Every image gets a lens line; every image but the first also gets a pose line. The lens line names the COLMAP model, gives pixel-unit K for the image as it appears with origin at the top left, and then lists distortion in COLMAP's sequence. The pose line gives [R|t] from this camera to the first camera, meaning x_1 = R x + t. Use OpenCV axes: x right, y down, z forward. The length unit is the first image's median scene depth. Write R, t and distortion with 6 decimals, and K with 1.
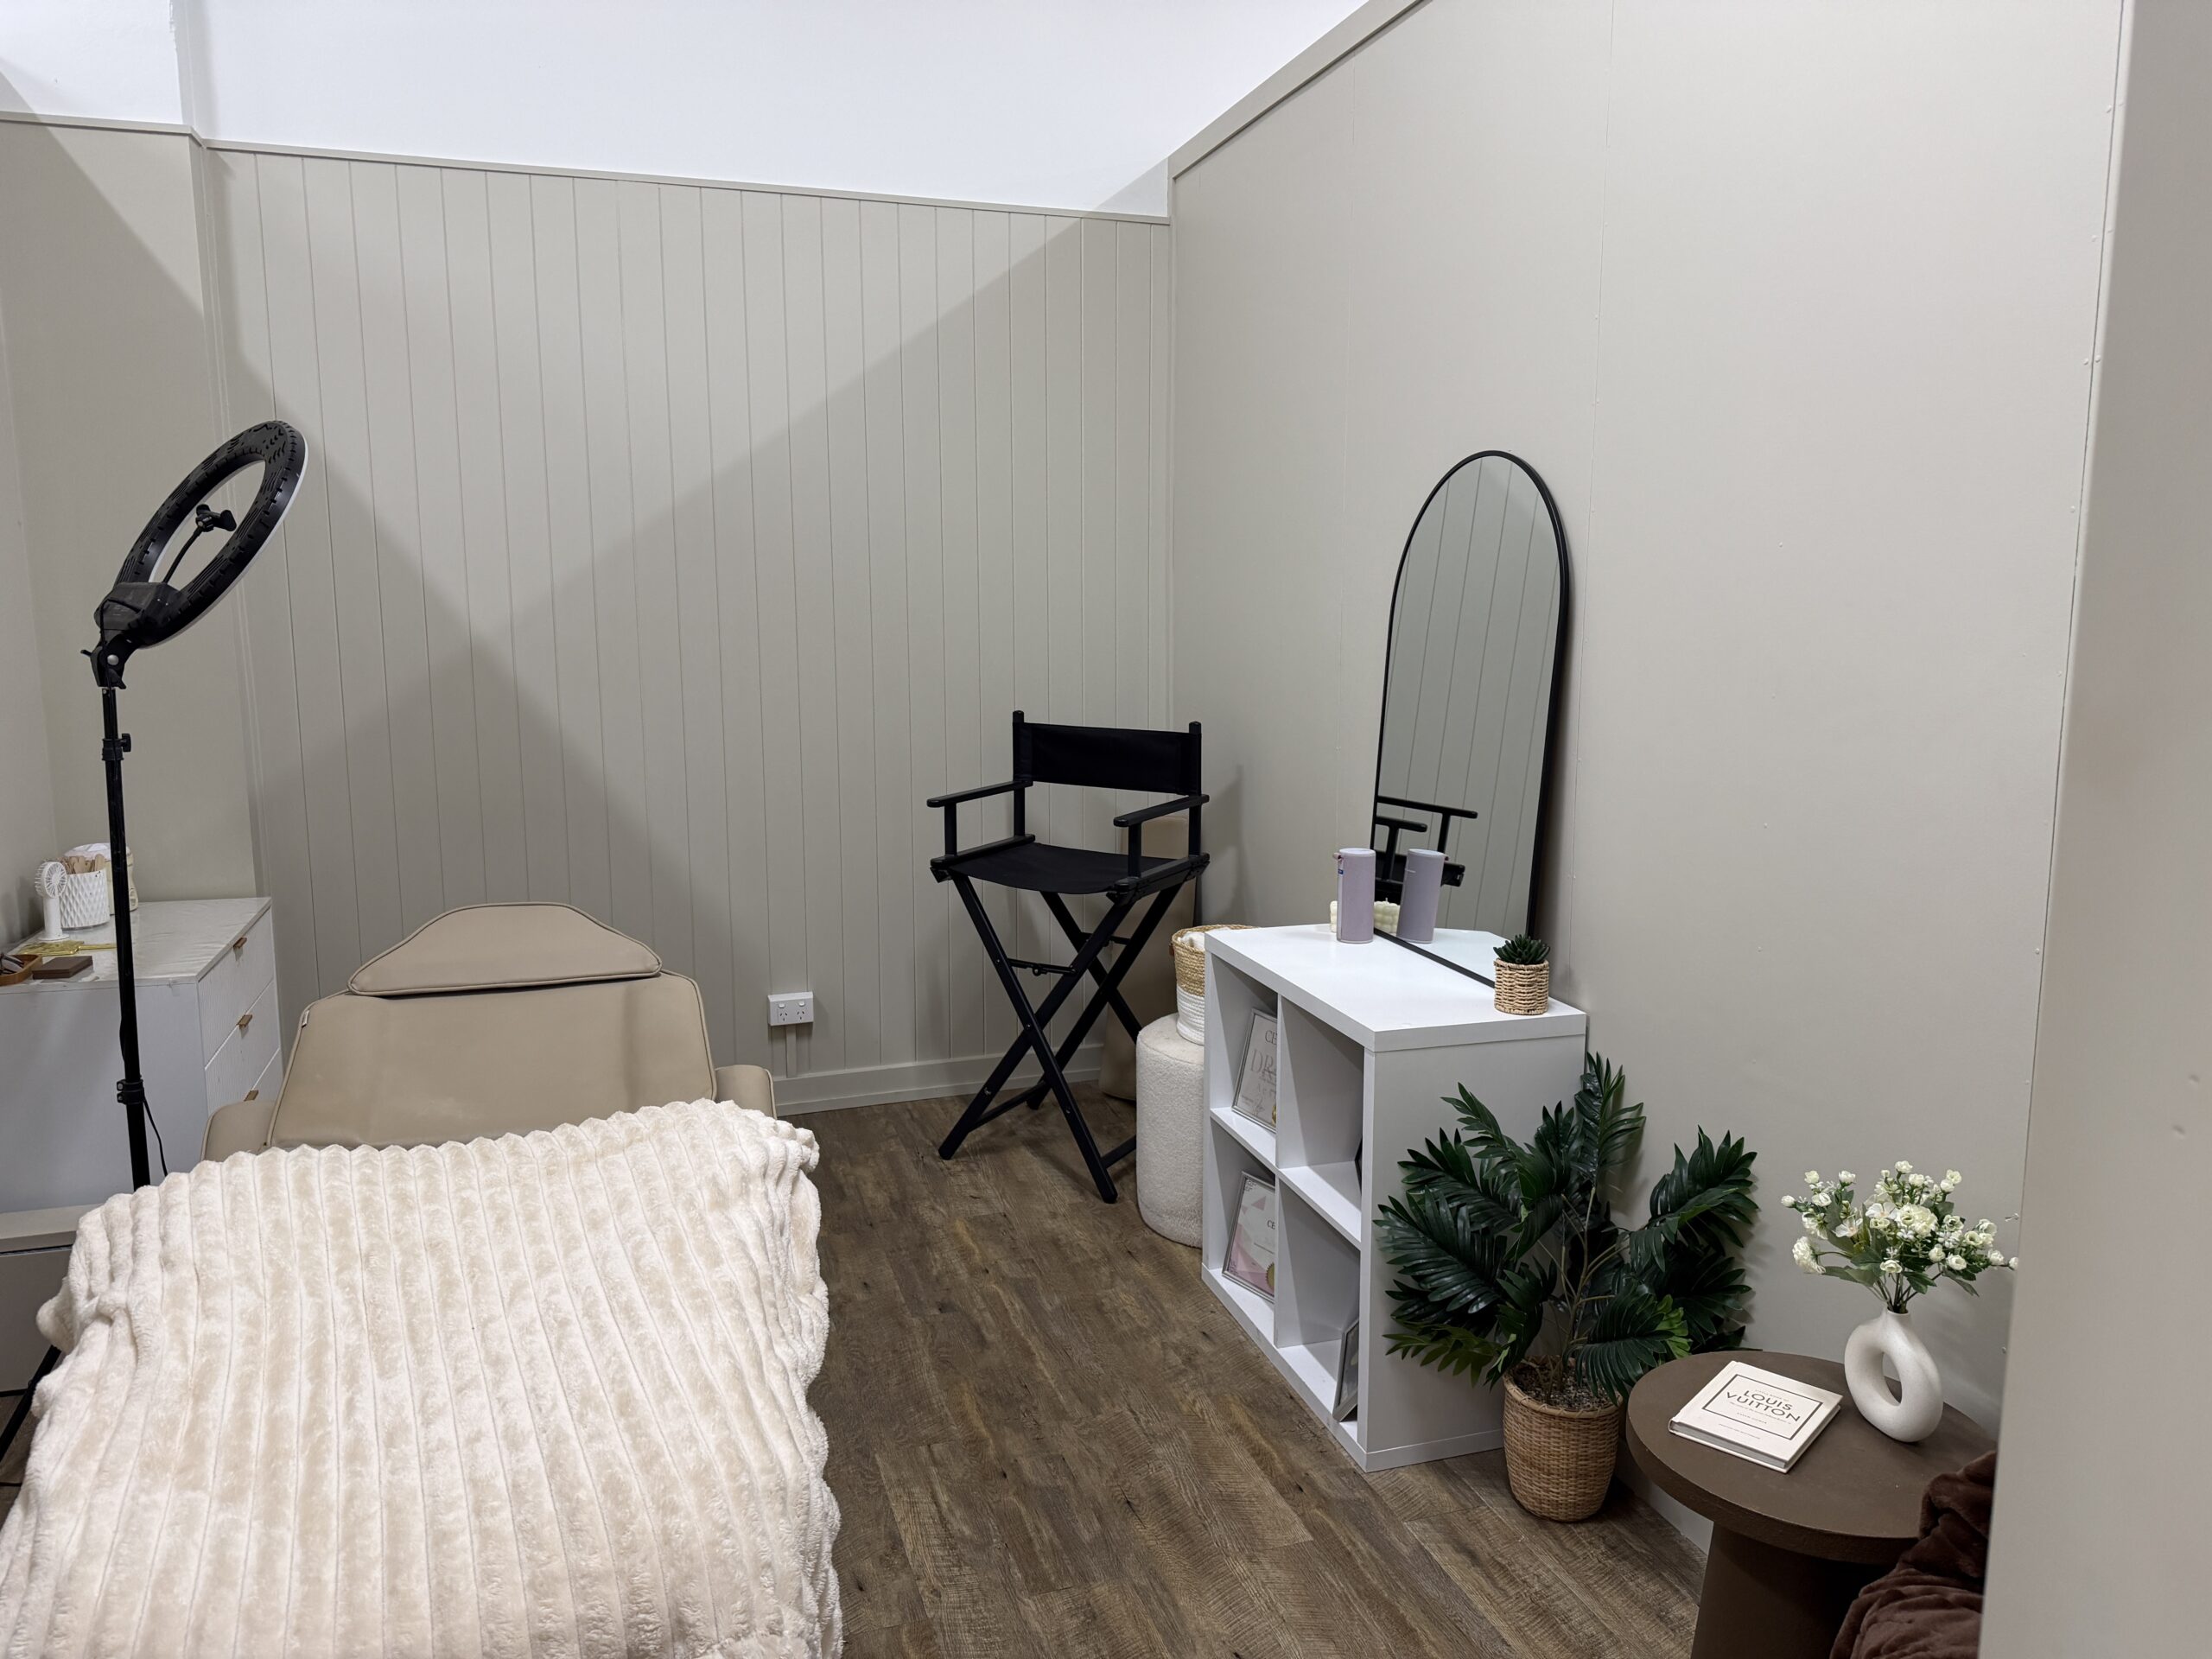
lens RADIAL K [[1566.5, 0, 1169.4], [0, 1566.5, 789.8], [0, 0, 1]] dist [0.032156, -0.042903]
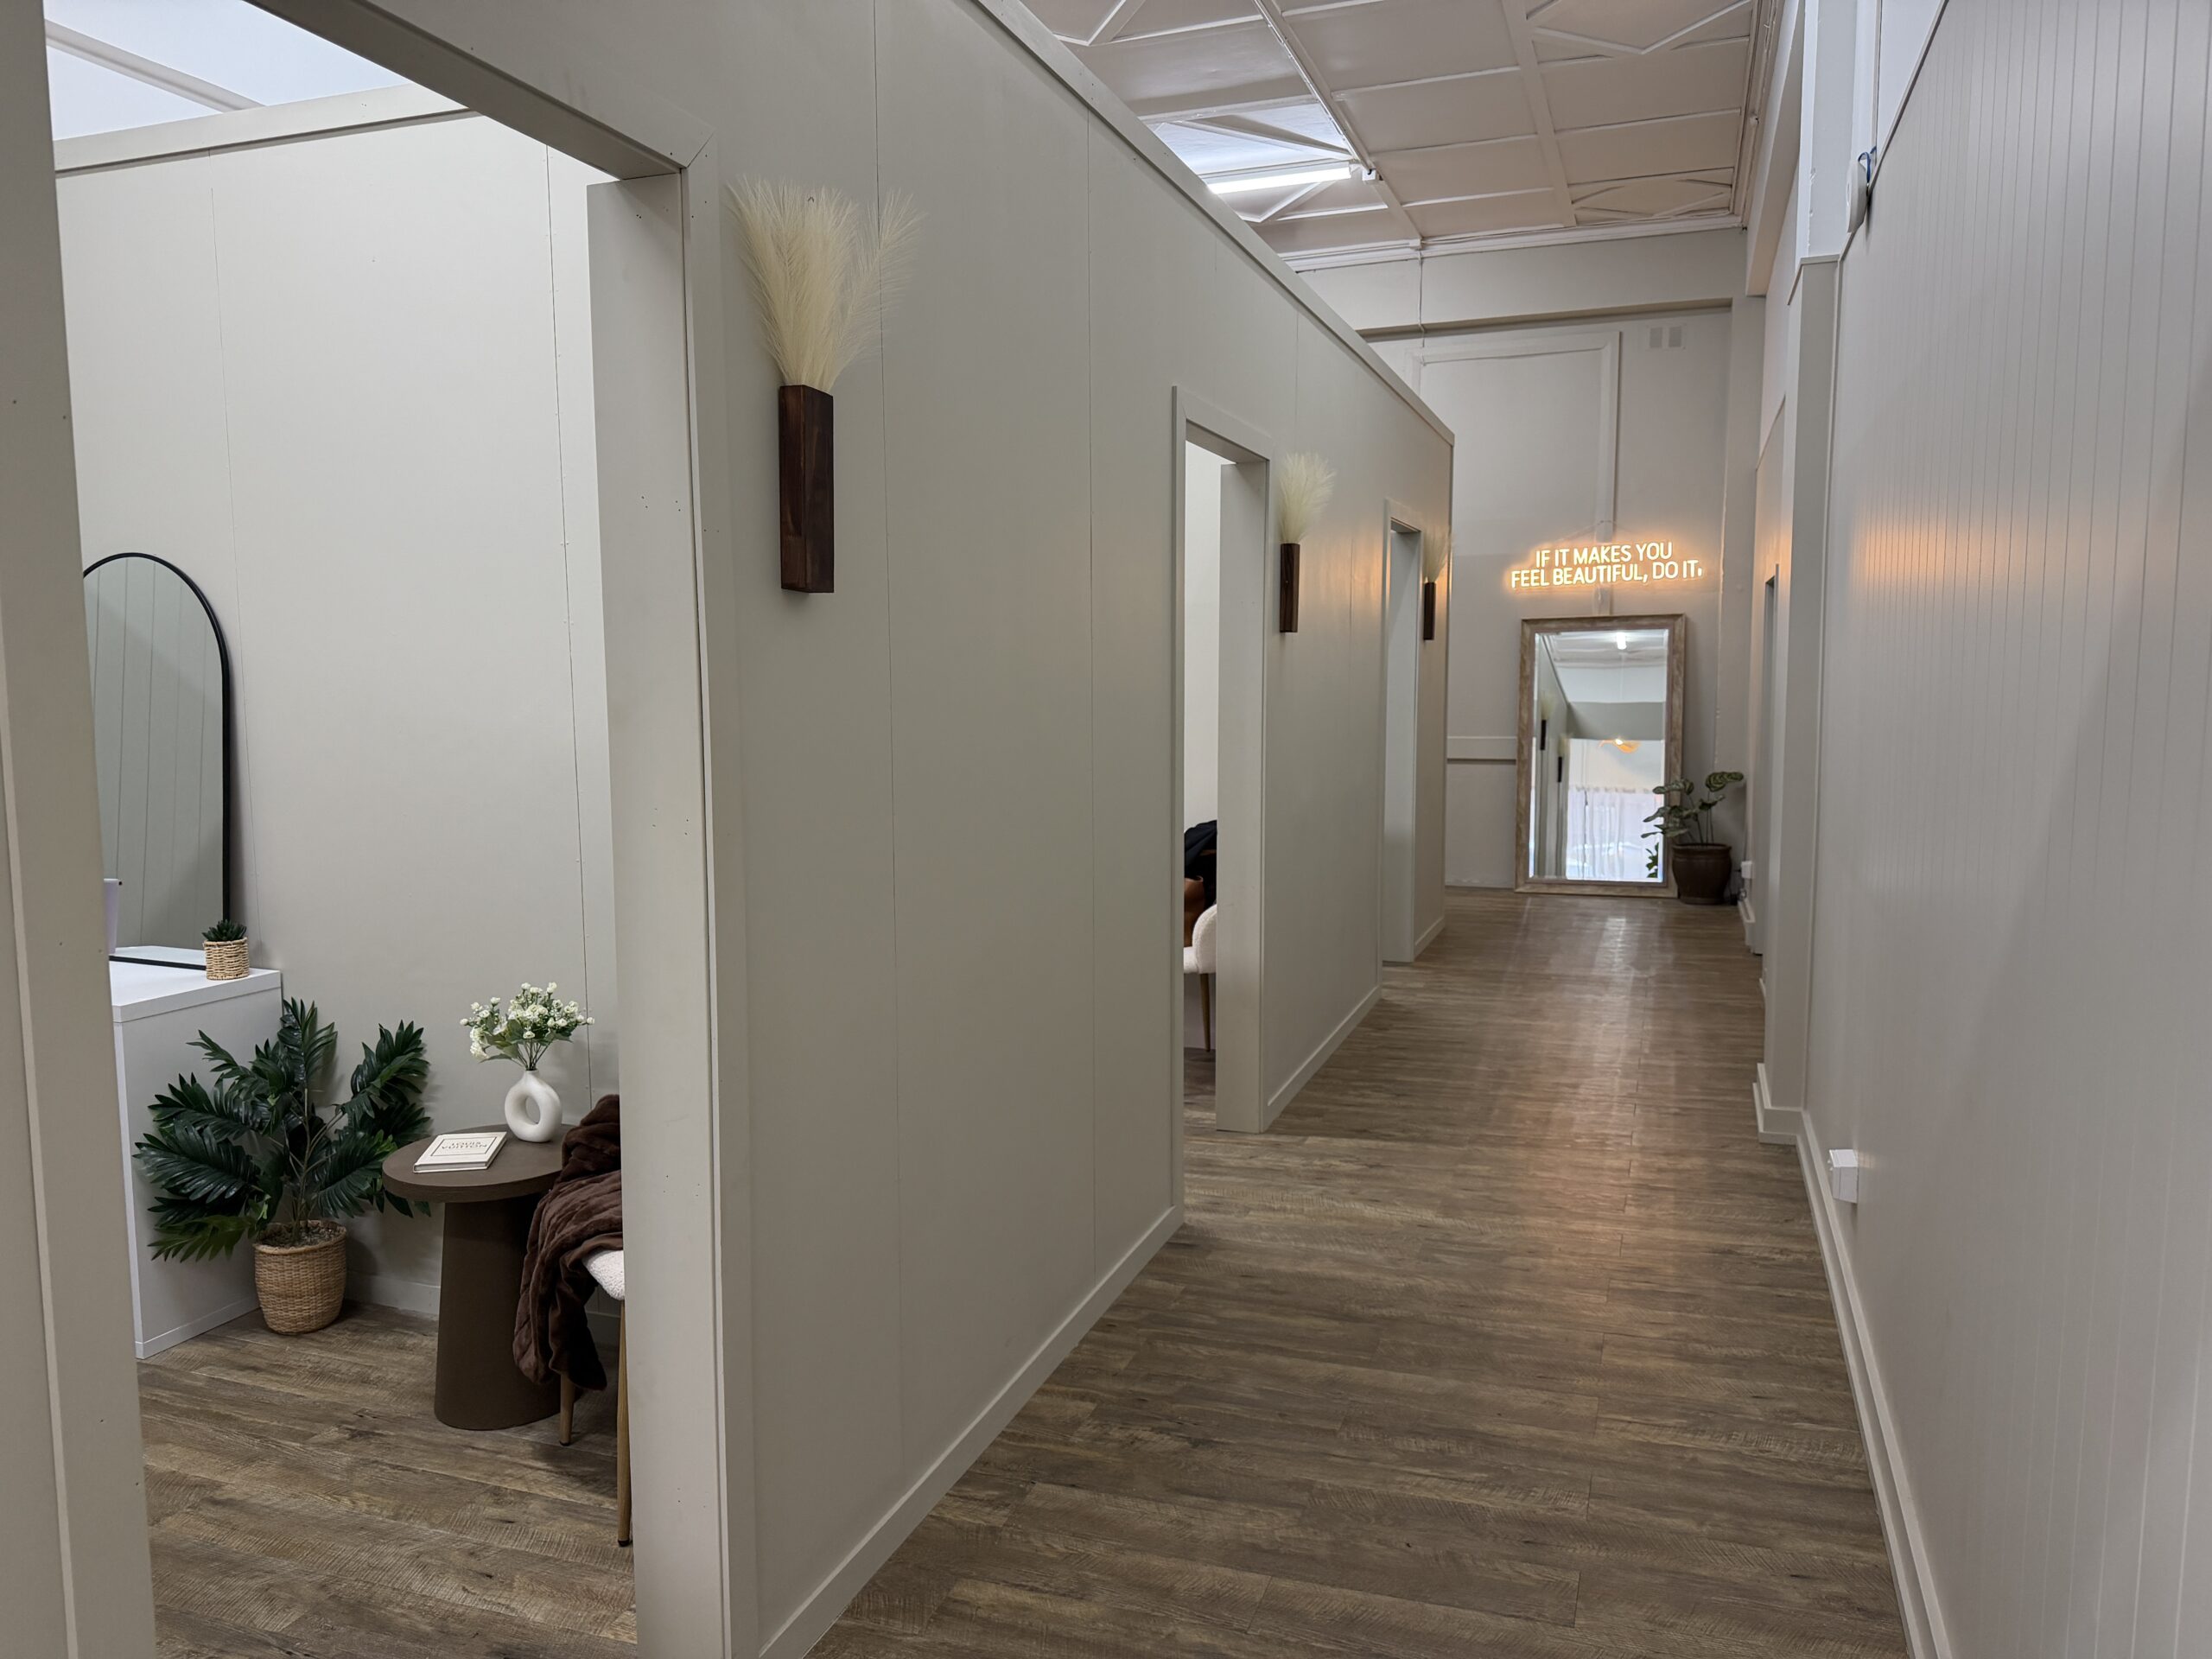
lens RADIAL K [[1566.5, 0, 1108.8], [0, 1566.5, 823.7], [0, 0, 1]] dist [0.032156, -0.042903]
pose [[0.638815, -0.100038, 0.762828, -0.328385], [0.119375, 0.992391, 0.030175, 0.061758], [-0.760042, 0.071787, 0.645897, -0.481520]]
